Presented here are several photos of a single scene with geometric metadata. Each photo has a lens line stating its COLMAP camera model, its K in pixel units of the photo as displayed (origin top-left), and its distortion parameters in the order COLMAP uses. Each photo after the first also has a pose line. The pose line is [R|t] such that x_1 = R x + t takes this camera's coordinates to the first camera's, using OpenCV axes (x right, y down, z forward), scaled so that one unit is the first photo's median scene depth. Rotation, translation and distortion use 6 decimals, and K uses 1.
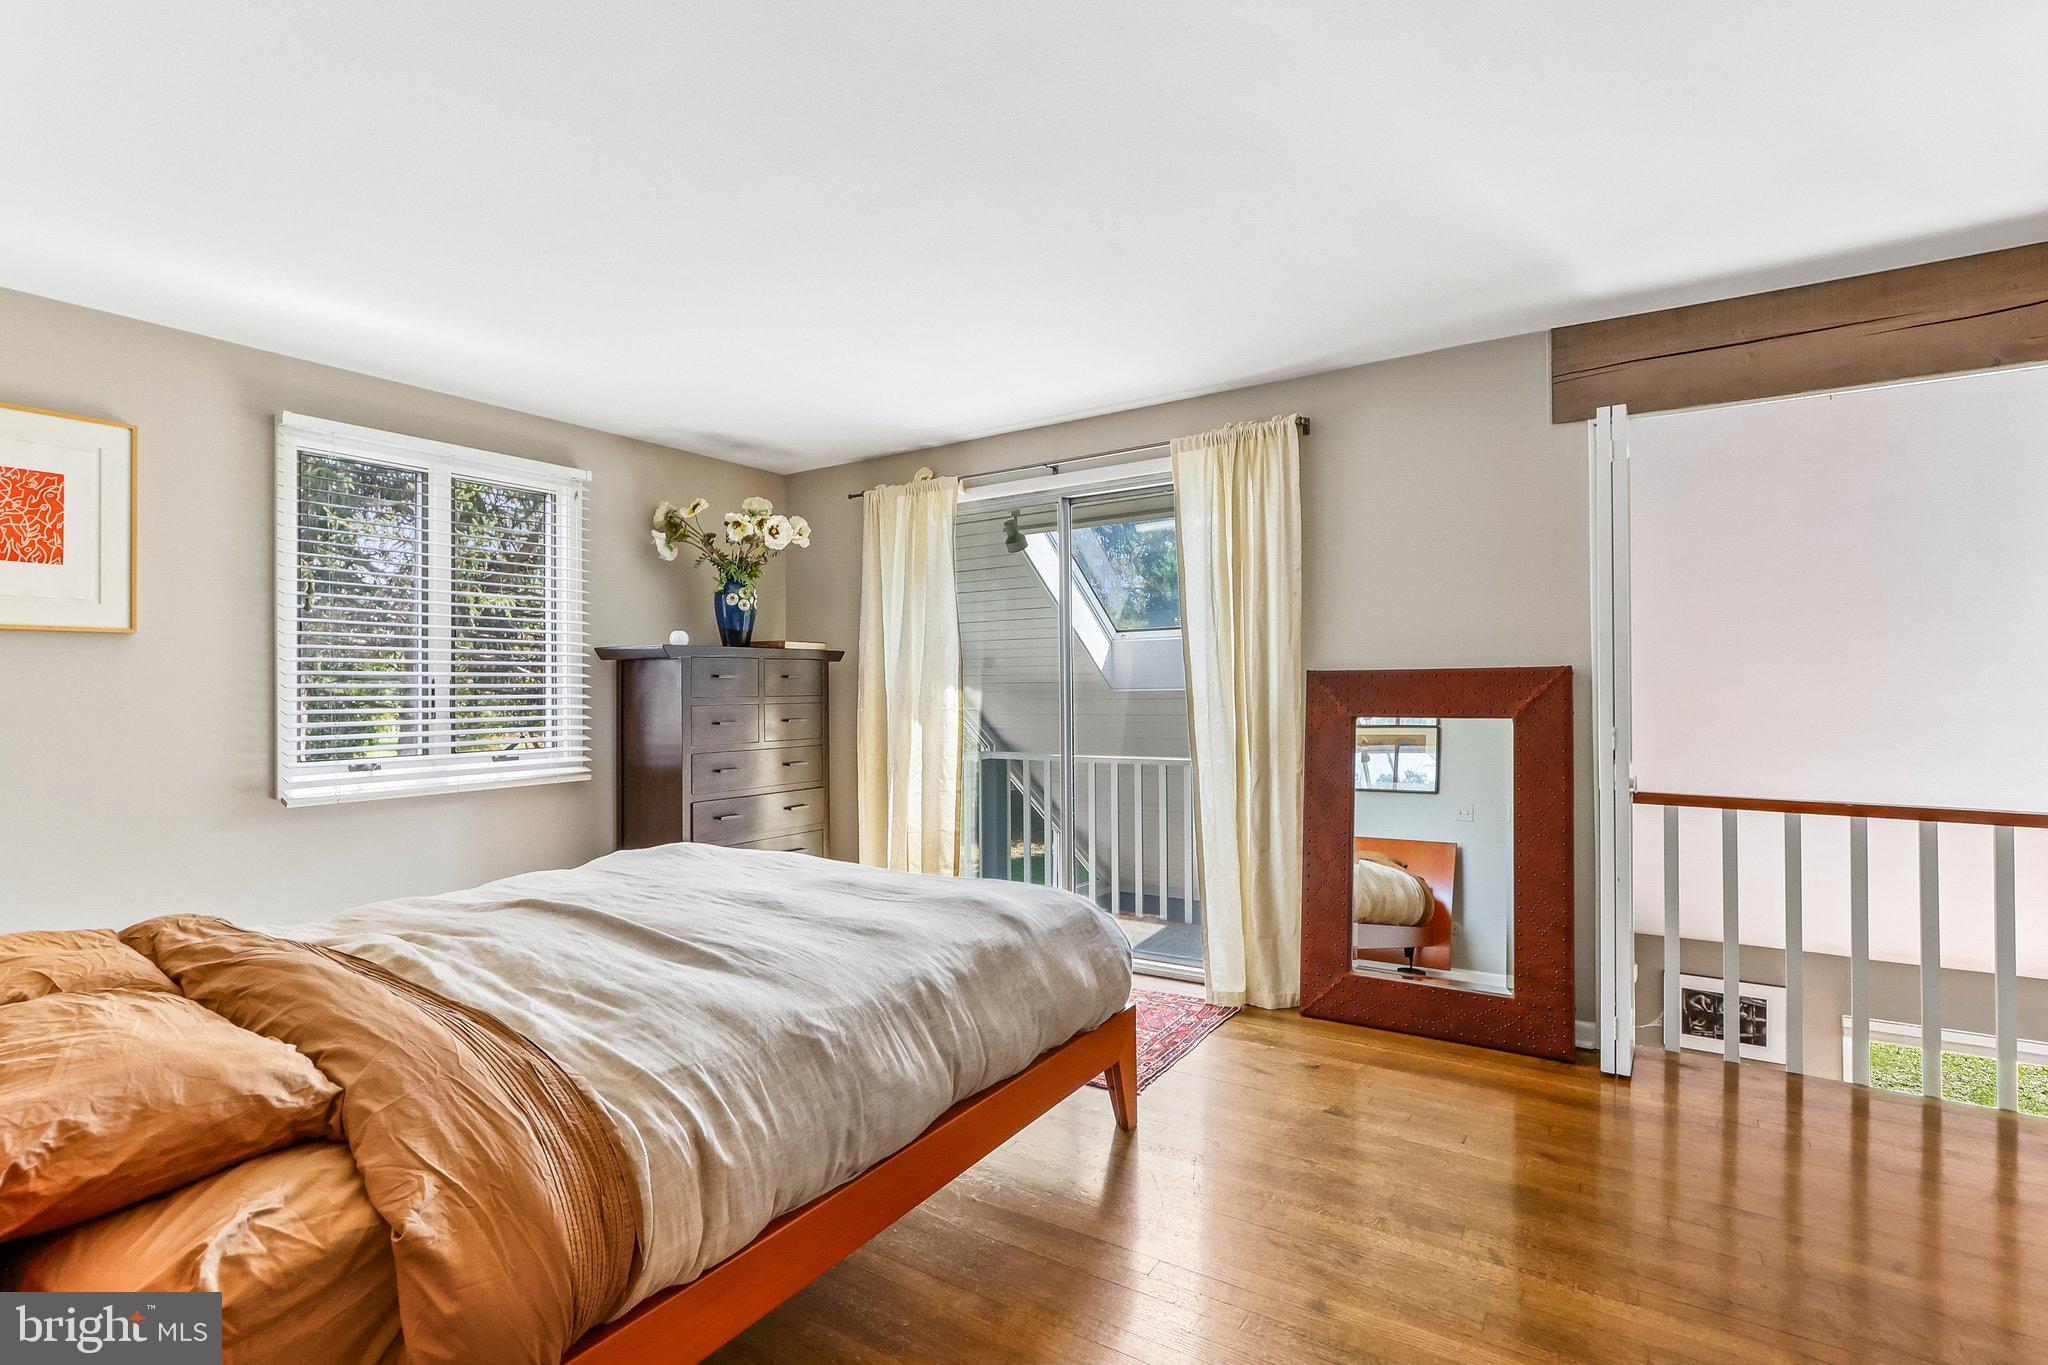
lens RADIAL K [[964.7, 0, 1013.6], [0, 964.7, 687.3], [0, 0, 1]] dist [-0.004834, -0.000609]
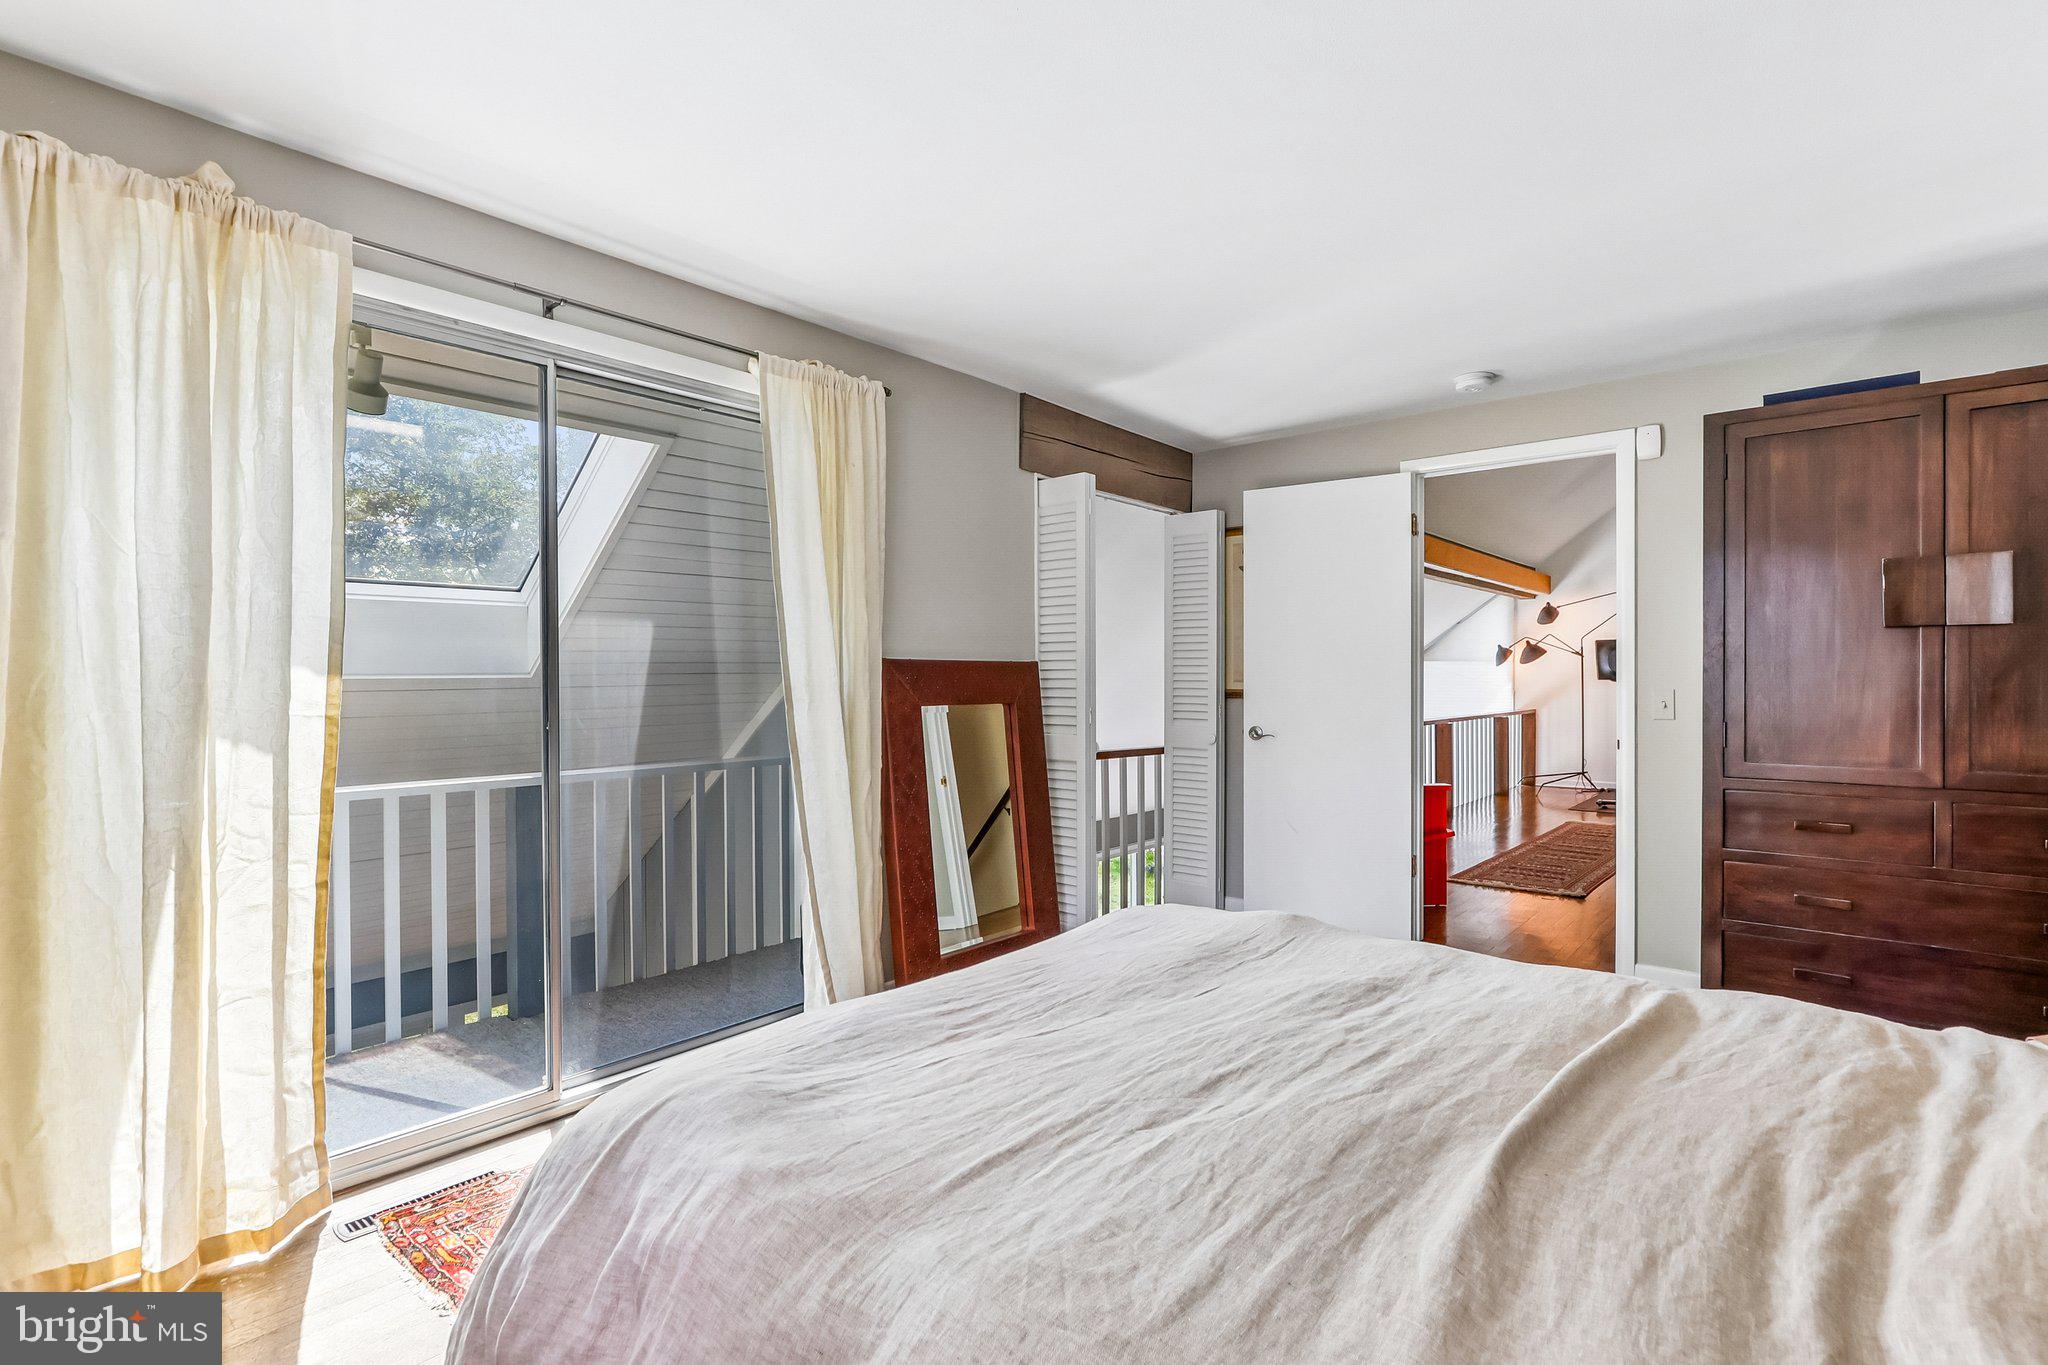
lens RADIAL K [[964.7, 0, 1013.6], [0, 964.7, 687.3], [0, 0, 1]] dist [-0.004834, -0.000609]
pose [[0.132298, -0.001696, 0.991208, -0.530877], [-0.003368, 0.999992, 0.002160, 0.008098], [-0.991204, -0.003625, 0.132292, 0.647808]]
